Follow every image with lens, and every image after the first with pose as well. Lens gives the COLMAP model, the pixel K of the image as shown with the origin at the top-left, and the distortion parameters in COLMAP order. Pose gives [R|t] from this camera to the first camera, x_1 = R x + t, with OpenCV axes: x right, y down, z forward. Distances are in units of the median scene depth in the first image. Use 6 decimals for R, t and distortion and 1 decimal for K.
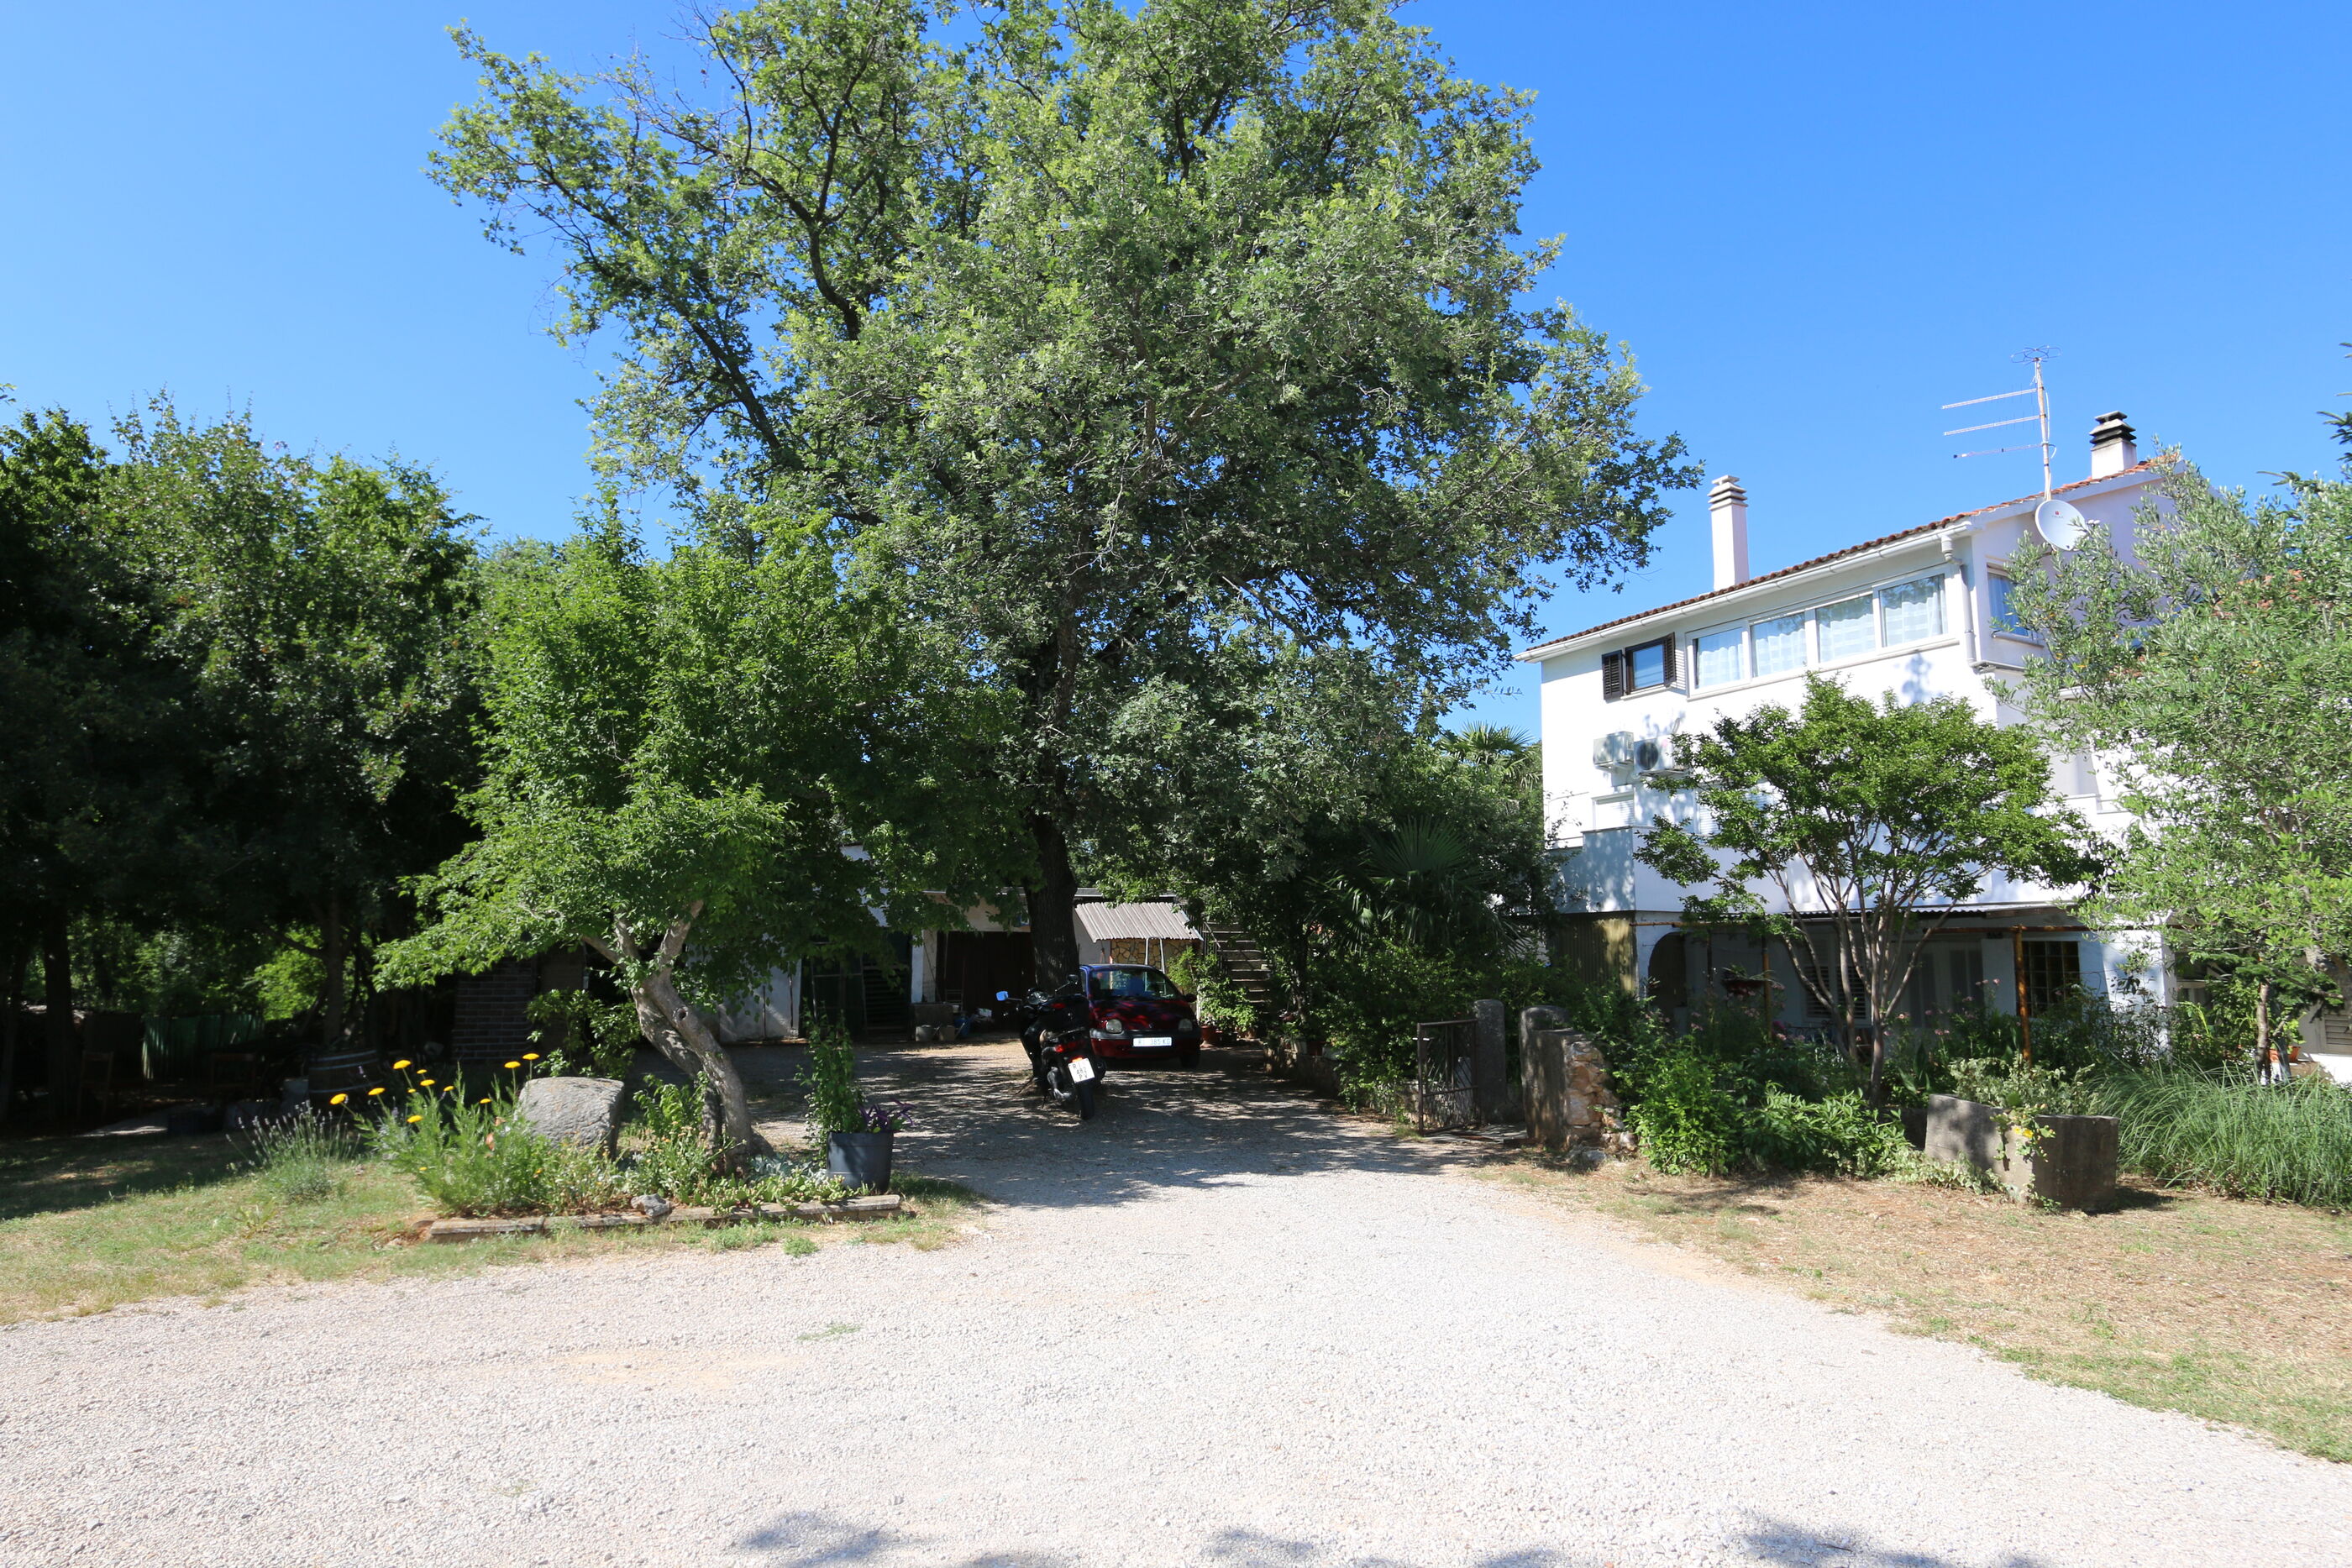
lens RADIAL K [[1355.1, 0, 1176.0], [0, 1355.1, 784.0], [0, 0, 1]] dist [-0.001156, 0.001133]
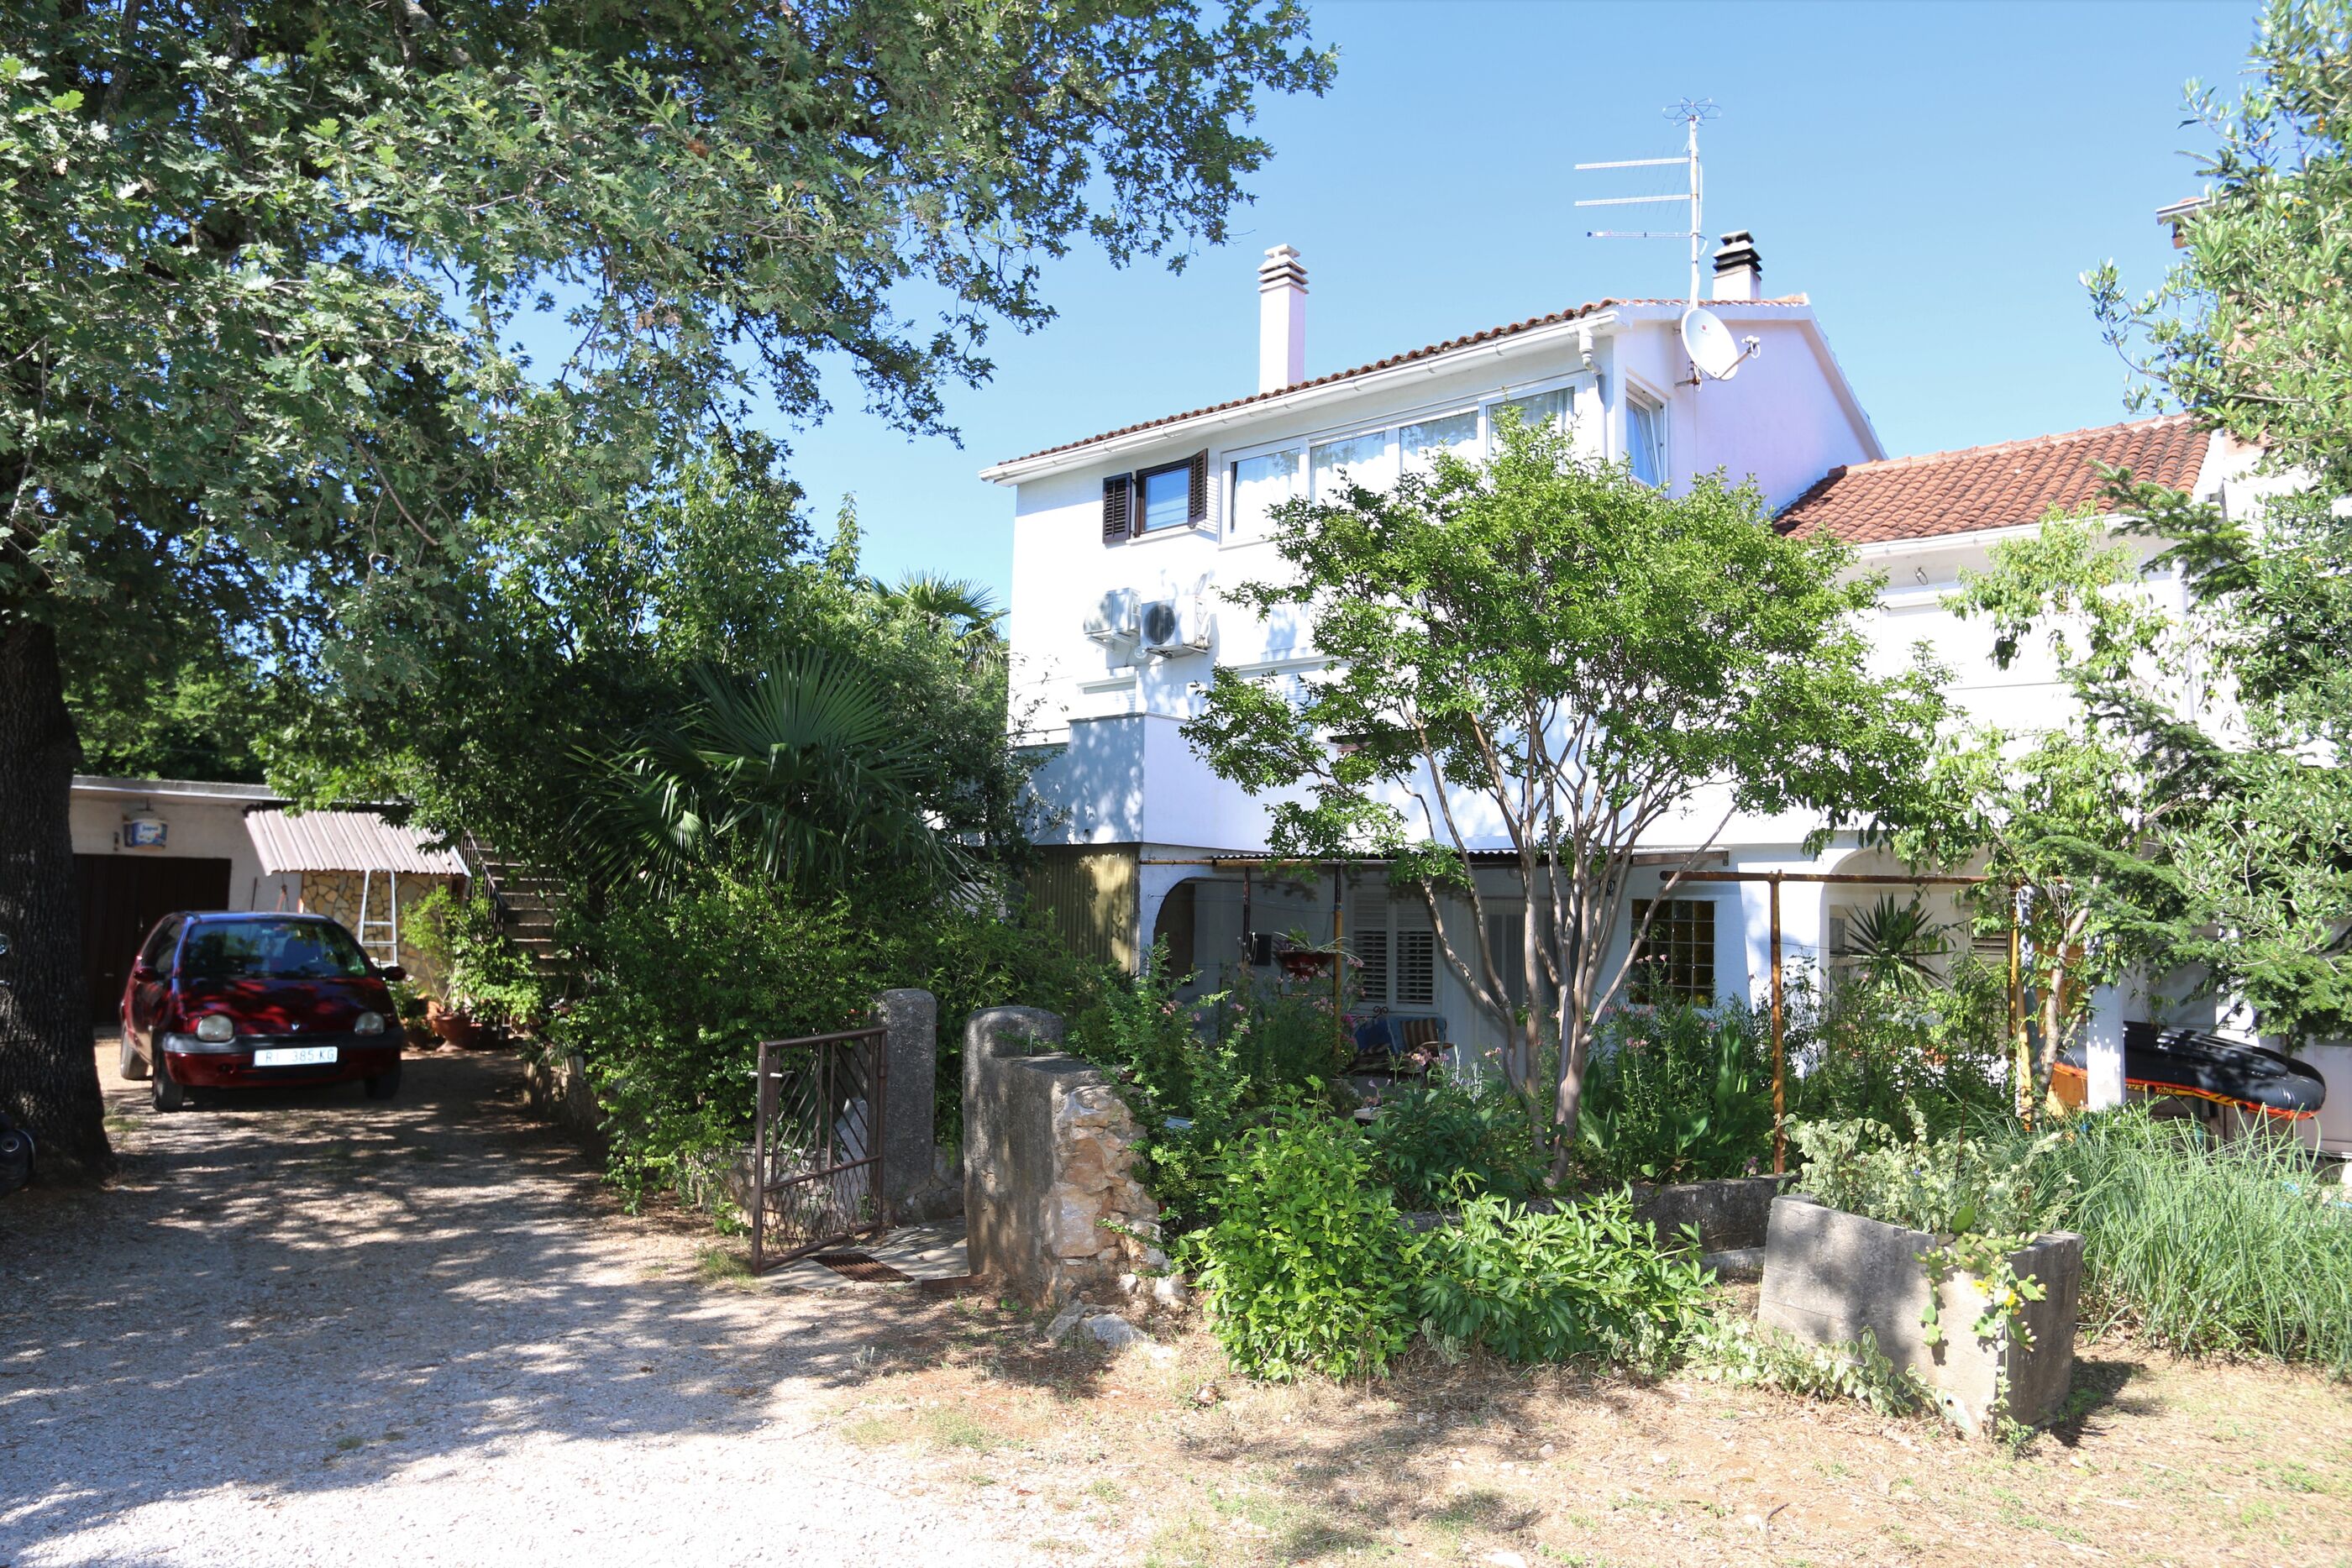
lens RADIAL K [[1656.8, 0, 1172.4], [0, 1656.8, 746.8], [0, 0, 1]] dist [0.007764, 0.003158]
pose [[0.930200, 0.051158, 0.363471, 0.064524], [-0.061659, 0.997947, 0.017337, 0.035148], [-0.361838, -0.038538, 0.931444, 0.271377]]
